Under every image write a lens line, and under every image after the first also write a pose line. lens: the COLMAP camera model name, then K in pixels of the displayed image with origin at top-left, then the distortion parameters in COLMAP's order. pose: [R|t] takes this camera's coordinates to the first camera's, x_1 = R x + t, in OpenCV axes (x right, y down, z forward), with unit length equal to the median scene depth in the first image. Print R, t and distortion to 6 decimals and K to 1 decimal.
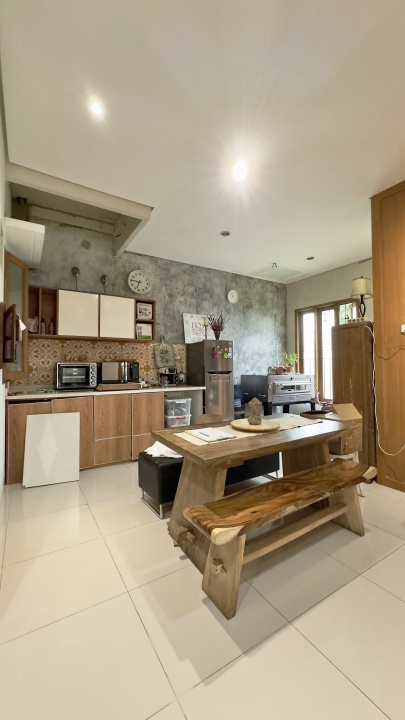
lens RADIAL K [[288.4, 0, 201.1], [0, 288.4, 360.8], [0, 0, 1]] dist [-0.001488, 0.000619]
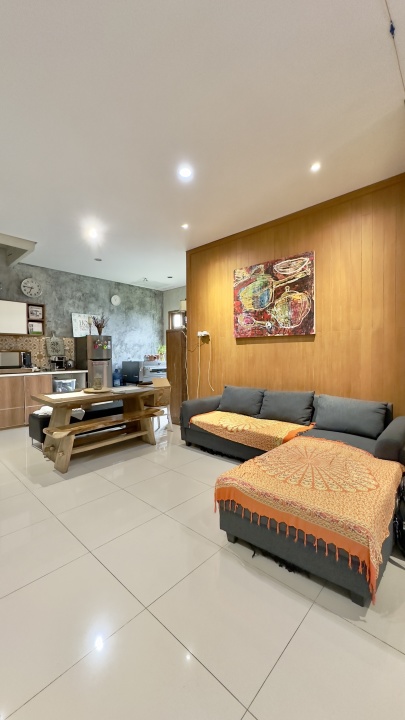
lens RADIAL K [[288.4, 0, 202.0], [0, 288.4, 360.8], [0, 0, 1]] dist [-0.001488, 0.000619]
pose [[0.963667, -0.003992, 0.267077, 0.169464], [-0.008480, 0.998927, 0.045527, -0.020361], [-0.266972, -0.046138, 0.962599, -0.433258]]
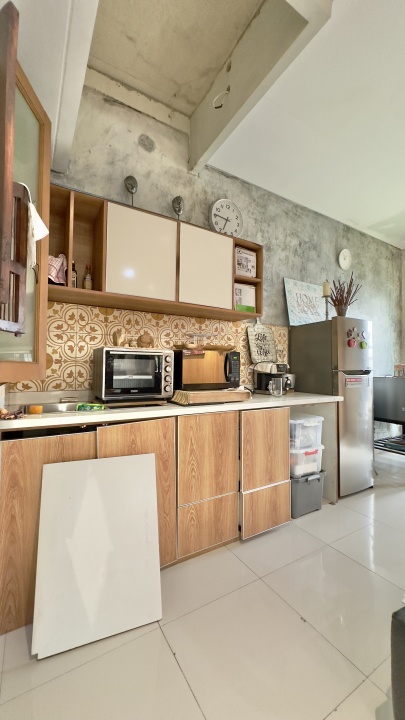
lens RADIAL K [[288.4, 0, 202.8], [0, 288.4, 360.2], [0, 0, 1]] dist [-0.001488, 0.000619]
pose [[0.999835, 0.013803, -0.011818, -0.261325], [-0.013832, 0.999902, -0.002344, 0.021857], [0.011784, 0.002507, 0.999927, 0.411679]]
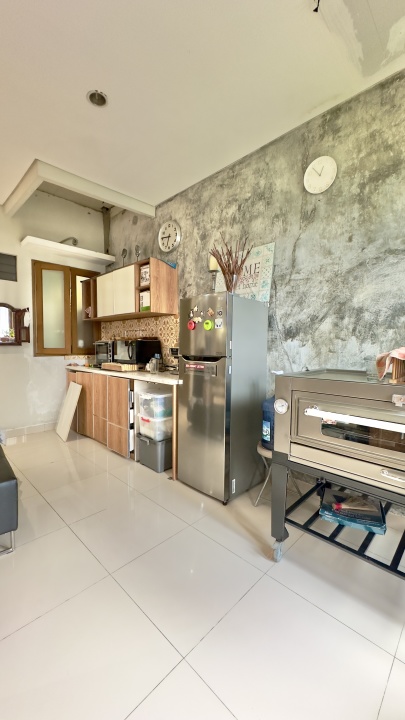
lens RADIAL K [[288.4, 0, 205.8], [0, 288.4, 361.9], [0, 0, 1]] dist [-0.001488, 0.000619]
pose [[0.252344, 0.060914, -0.965718, 0.599394], [0.015515, 0.997634, 0.066981, 0.013953], [0.967513, -0.031885, 0.250802, 0.918140]]
